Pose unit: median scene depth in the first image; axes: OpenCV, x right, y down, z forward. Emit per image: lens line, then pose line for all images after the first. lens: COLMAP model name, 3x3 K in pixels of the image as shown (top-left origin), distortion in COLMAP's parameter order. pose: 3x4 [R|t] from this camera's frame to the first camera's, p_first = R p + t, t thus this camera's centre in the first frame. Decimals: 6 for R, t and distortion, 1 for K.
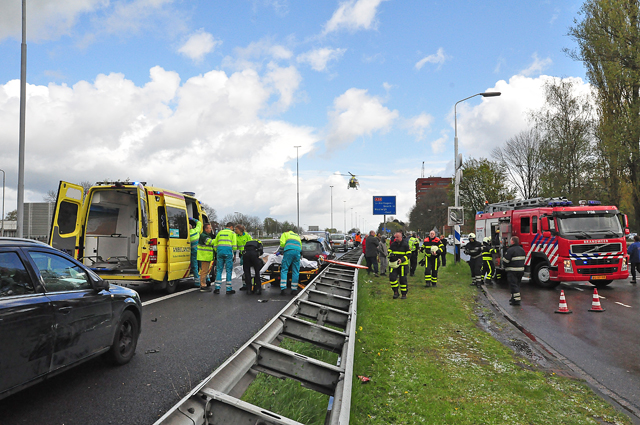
lens RADIAL K [[539.6, 0, 320.0], [0, 539.6, 212.5], [0, 0, 1]] dist [-0.090981, 0.154918]
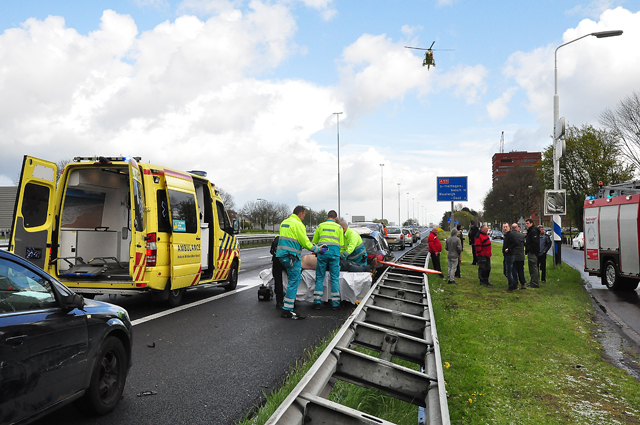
lens RADIAL K [[693.1, 0, 320.0], [0, 693.1, 212.5], [0, 0, 1]] dist [-0.006415, 0.225538]
pose [[0.997799, -0.001619, -0.066295, -0.013146], [0.002928, 0.999803, 0.019656, 0.001751], [0.066250, -0.019806, 0.997606, 0.054691]]
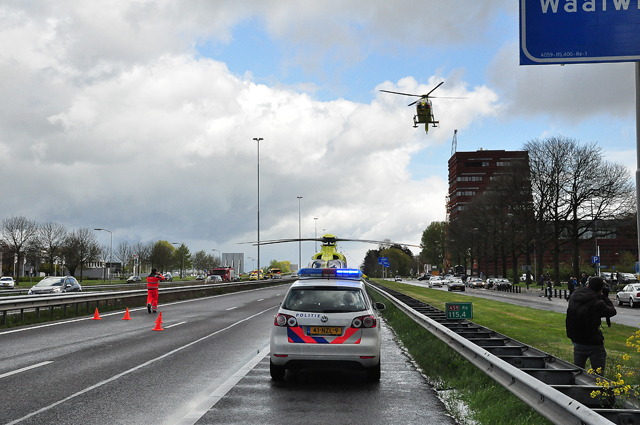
lens RADIAL K [[825.5, 0, 320.0], [0, 825.5, 212.5], [0, 0, 1]] dist [0.108341, 0.069659]
pose [[0.998115, 0.001693, 0.061346, 0.355248], [0.000157, 0.999545, -0.030150, 0.217449], [-0.061370, 0.030103, 0.997661, 5.514793]]
